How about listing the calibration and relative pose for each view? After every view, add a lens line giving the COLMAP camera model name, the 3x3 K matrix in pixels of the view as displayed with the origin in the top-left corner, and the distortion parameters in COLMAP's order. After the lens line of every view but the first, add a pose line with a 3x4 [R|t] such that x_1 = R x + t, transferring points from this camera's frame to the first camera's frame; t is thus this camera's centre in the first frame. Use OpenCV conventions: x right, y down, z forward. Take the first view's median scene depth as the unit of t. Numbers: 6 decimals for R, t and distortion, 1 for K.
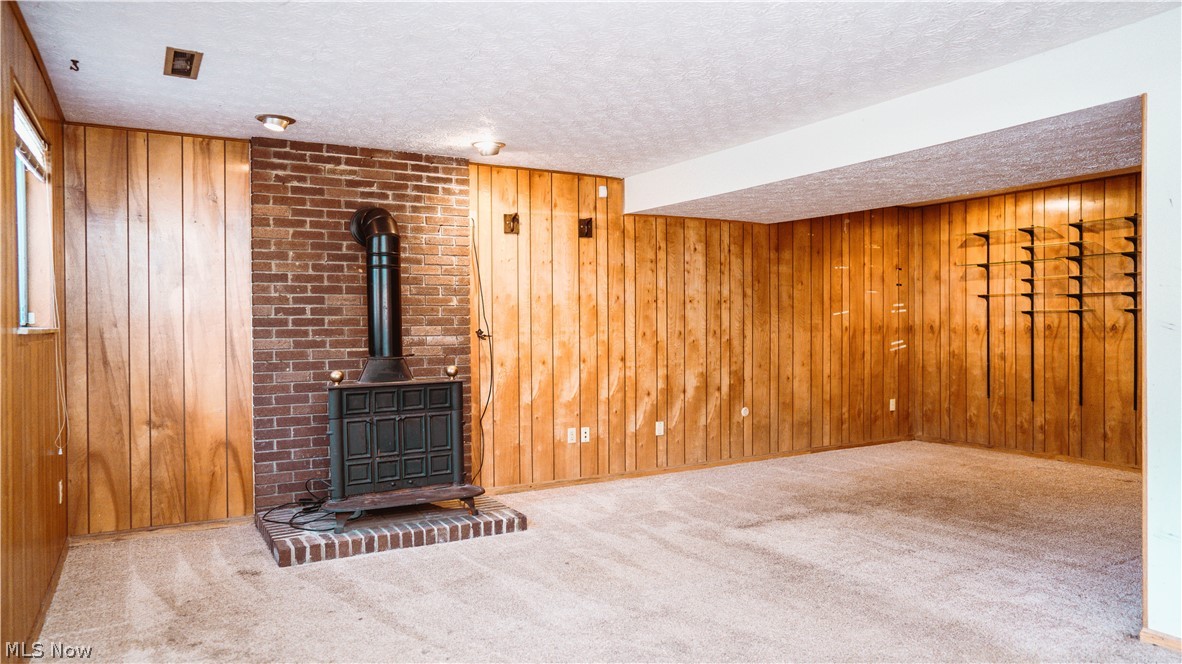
lens RADIAL K [[778.1, 0, 587.0], [0, 778.1, 334.6], [0, 0, 1]] dist [-0.045984, 0.056190]
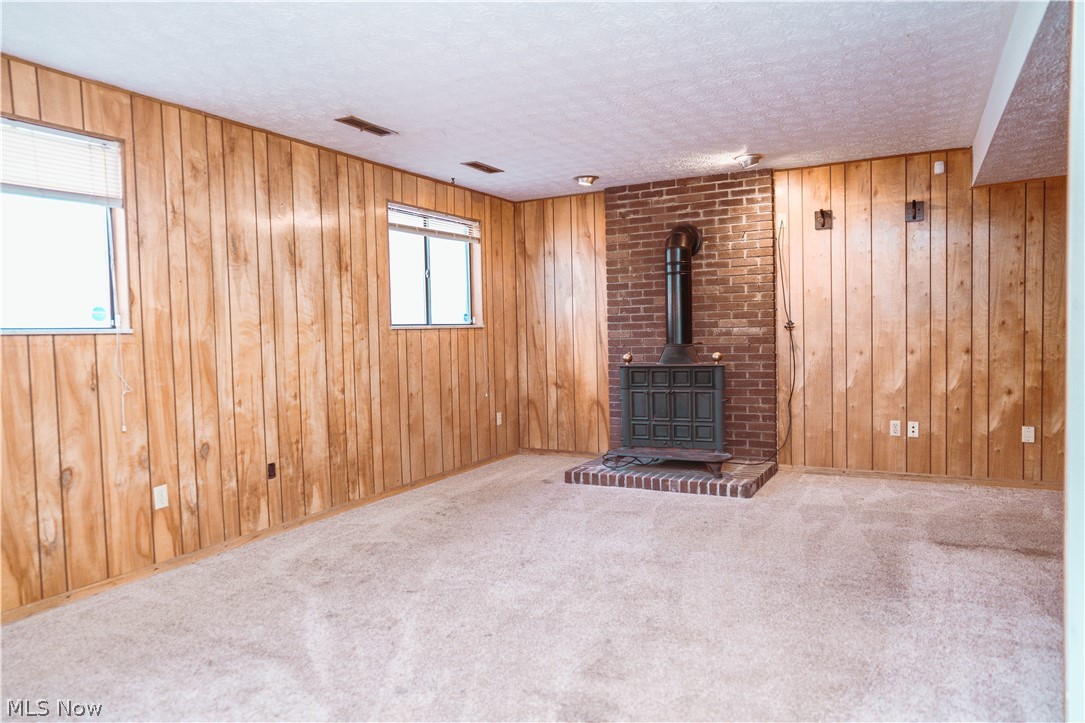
lens RADIAL K [[721.5, 0, 539.3], [0, 721.5, 363.8], [0, 0, 1]] dist [-0.050111, 0.061544]
pose [[0.522209, 0.035007, -0.852099, 0.600042], [0.011082, 0.998794, 0.047825, 0.001639], [0.852746, -0.034418, 0.521191, 0.183195]]
